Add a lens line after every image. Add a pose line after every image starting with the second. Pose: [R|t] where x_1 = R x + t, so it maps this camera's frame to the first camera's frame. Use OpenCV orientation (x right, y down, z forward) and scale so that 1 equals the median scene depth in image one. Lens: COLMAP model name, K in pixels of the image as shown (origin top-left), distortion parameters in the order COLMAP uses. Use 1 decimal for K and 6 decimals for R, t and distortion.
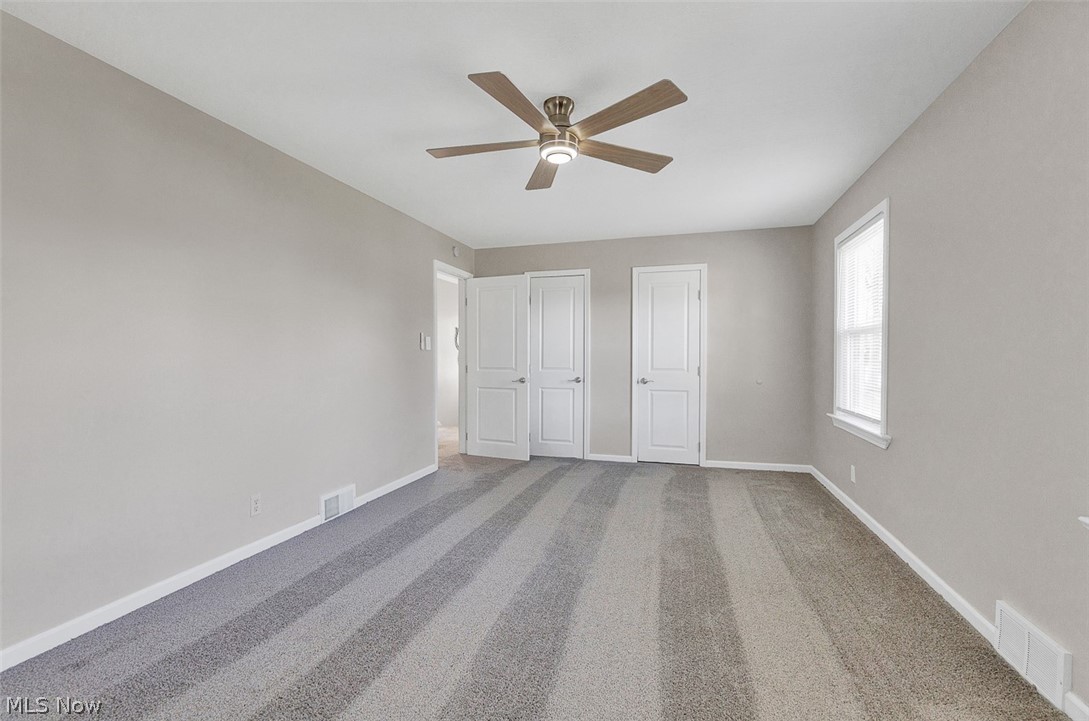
lens RADIAL K [[500.9, 0, 542.7], [0, 500.9, 361.6], [0, 0, 1]] dist [0.011869, -0.001176]
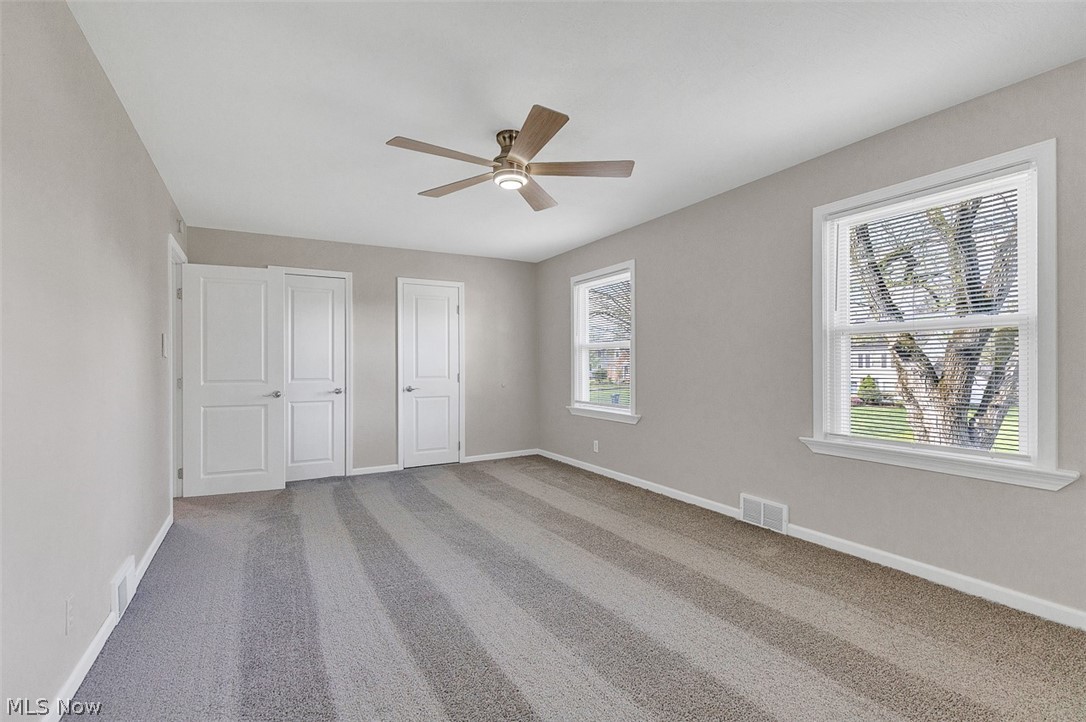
lens RADIAL K [[499.6, 0, 541.2], [0, 499.6, 362.1], [0, 0, 1]] dist [0.011869, -0.001176]
pose [[0.689485, -0.002757, 0.724294, -0.397328], [0.015845, 0.999811, -0.011278, -0.000128], [-0.724126, 0.019252, 0.689399, 0.109420]]
